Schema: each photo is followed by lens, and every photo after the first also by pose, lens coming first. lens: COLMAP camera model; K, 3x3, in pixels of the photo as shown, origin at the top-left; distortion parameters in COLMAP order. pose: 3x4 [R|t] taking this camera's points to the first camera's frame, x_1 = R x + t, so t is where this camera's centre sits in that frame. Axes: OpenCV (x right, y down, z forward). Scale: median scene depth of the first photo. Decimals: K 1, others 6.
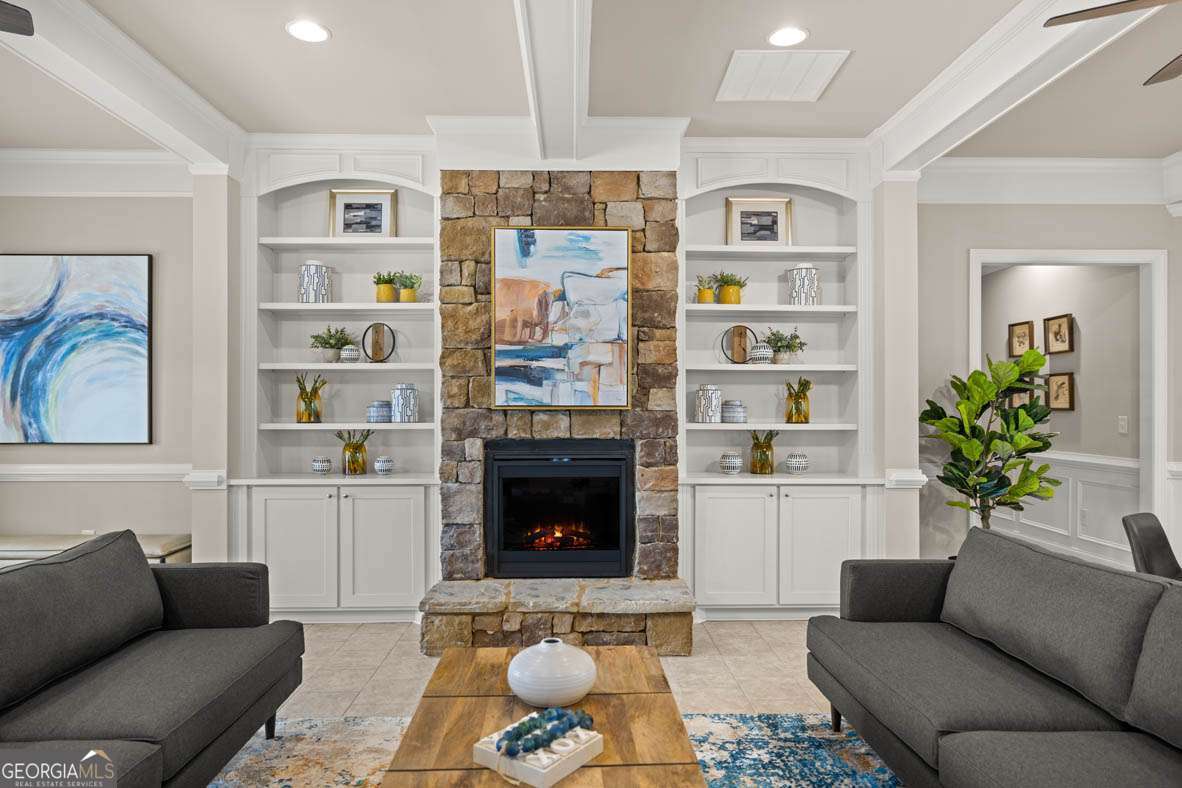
lens RADIAL K [[748.2, 0, 591.6], [0, 748.2, 397.9], [0, 0, 1]] dist [-0.003021, -0.000426]
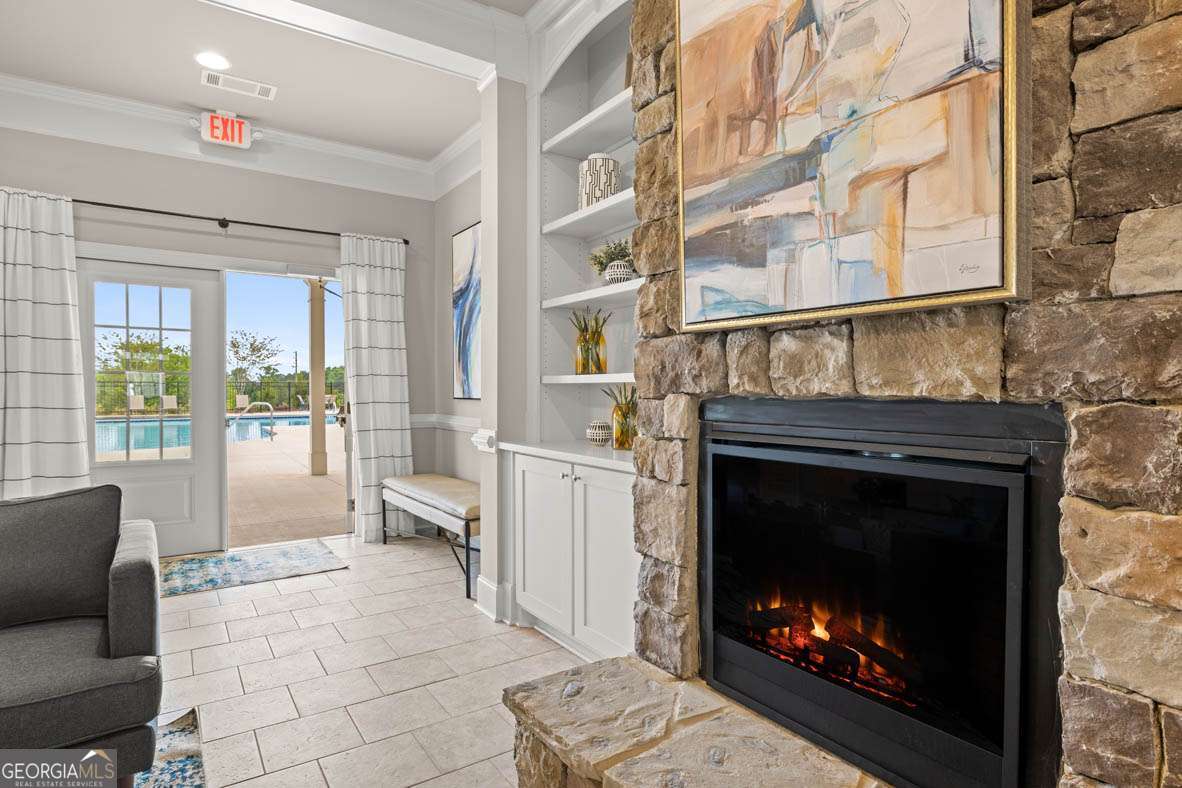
lens RADIAL K [[629.8, 0, 588.9], [0, 629.8, 398.4], [0, 0, 1]] dist [-0.002353, -0.000166]
pose [[0.533713, 0.013538, -0.845557, 0.168548], [0.008902, 0.999727, 0.021625, 0.047182], [0.845619, -0.019069, 0.533446, 0.727106]]
